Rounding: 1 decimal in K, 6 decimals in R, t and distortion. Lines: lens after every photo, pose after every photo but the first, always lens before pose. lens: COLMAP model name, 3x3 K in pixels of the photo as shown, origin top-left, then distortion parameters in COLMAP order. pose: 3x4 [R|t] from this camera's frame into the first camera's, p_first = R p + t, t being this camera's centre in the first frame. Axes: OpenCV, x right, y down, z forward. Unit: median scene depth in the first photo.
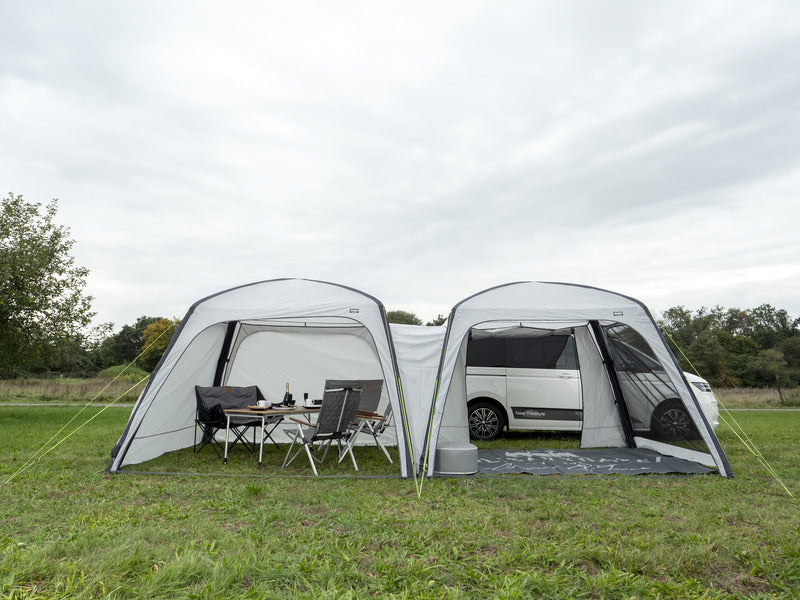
lens RADIAL K [[655.8, 0, 378.4], [0, 655.8, 302.9], [0, 0, 1]] dist [-0.043226, 0.010633]
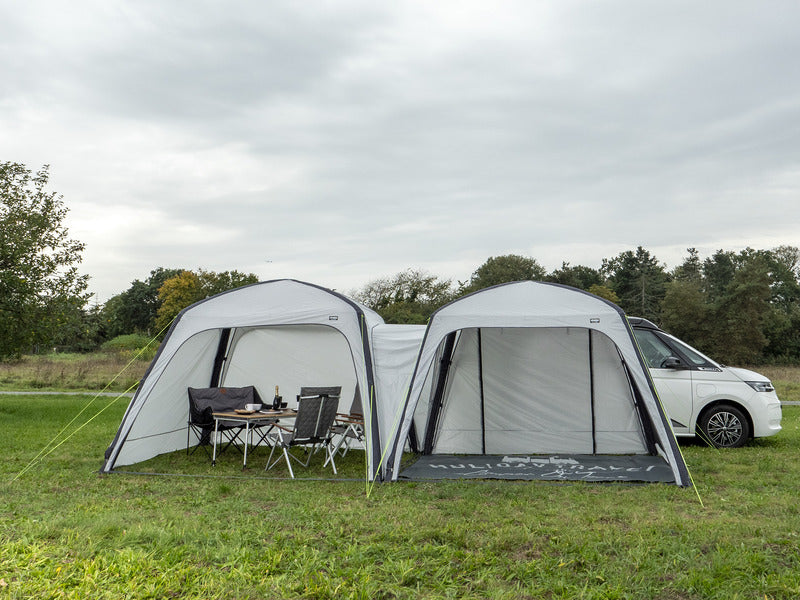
lens RADIAL K [[975.8, 0, 398.7], [0, 975.8, 239.4], [0, 0, 1]] dist [-0.041590, -0.032720]
pose [[0.993859, -0.012257, -0.109975, 0.161814], [0.013033, 0.999895, 0.006341, -0.082307], [0.109886, -0.007736, 0.993914, -0.343963]]
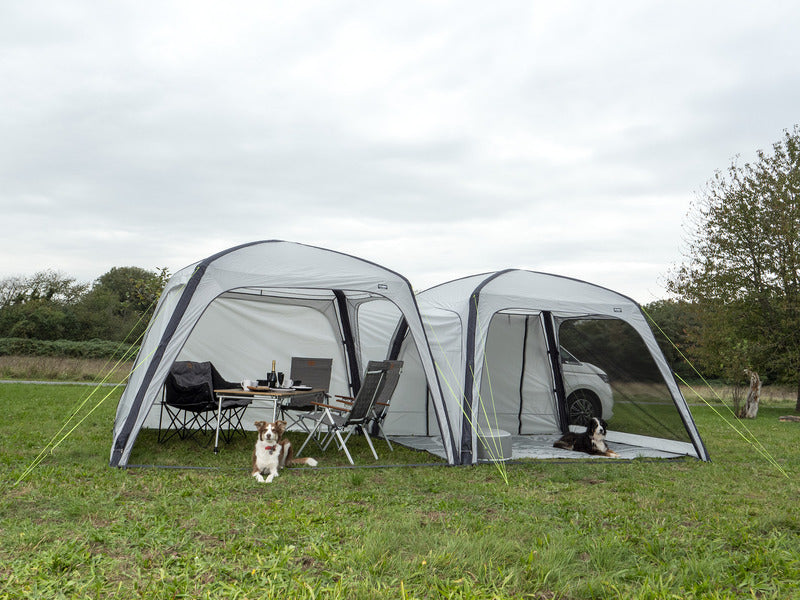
lens RADIAL K [[766.0, 0, 405.7], [0, 766.0, 284.5], [0, 0, 1]] dist [-0.007610, -0.015683]
pose [[0.908650, 0.080185, 0.409787, -0.313899], [-0.089378, 0.995992, 0.003292, 0.001939], [-0.407881, -0.039617, 0.912175, 0.002753]]
